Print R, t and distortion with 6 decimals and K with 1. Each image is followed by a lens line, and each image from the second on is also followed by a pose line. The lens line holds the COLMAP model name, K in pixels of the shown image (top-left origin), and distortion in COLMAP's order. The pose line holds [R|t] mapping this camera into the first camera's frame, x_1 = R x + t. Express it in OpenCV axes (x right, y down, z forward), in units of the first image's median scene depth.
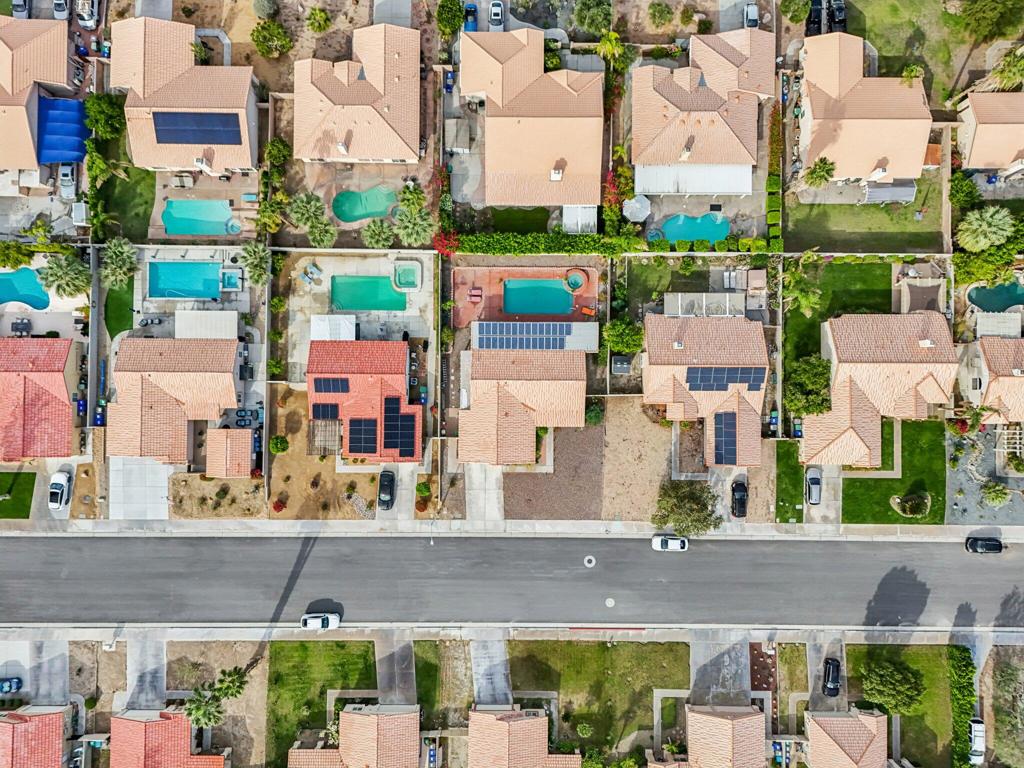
lens RADIAL K [[758.1, 0, 512.0], [0, 758.1, 384.0], [0, 0, 1]] dist [0.056441, -0.060432]
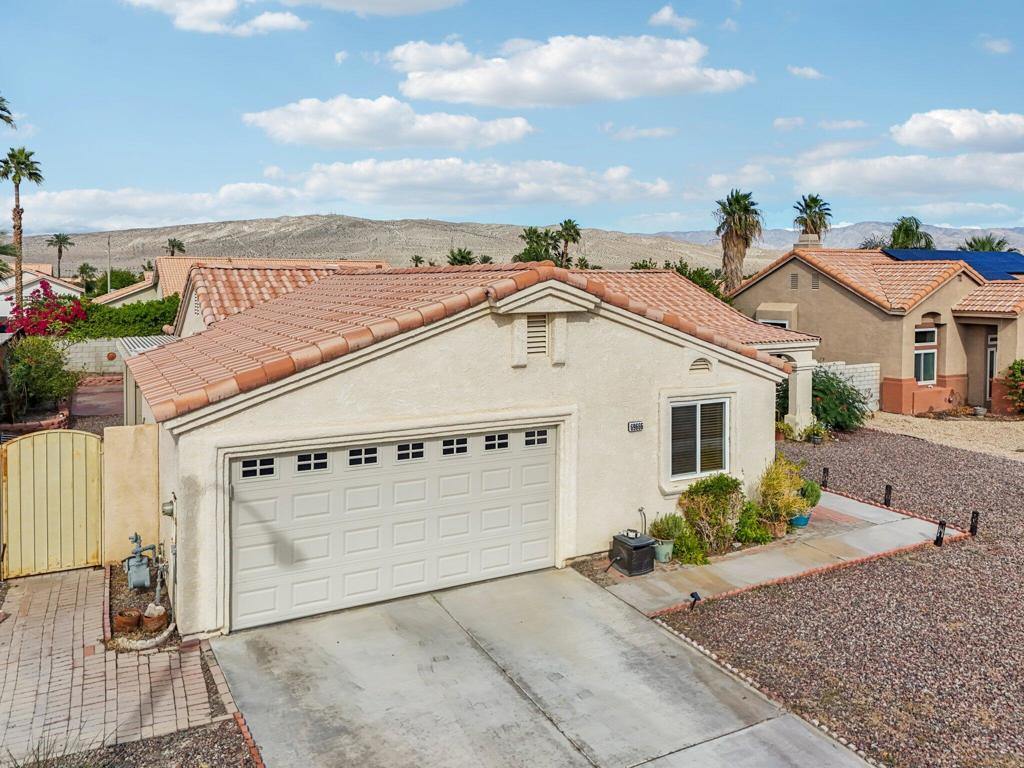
lens RADIAL K [[786.5, 0, 509.7], [0, 786.5, 300.2], [0, 0, 1]] dist [0.049919, -0.066090]
pose [[0.876913, -0.009660, 0.480552, -0.076333], [0.480526, 0.040262, -0.876056, 0.195556], [-0.010885, 0.999142, 0.039948, 0.955234]]
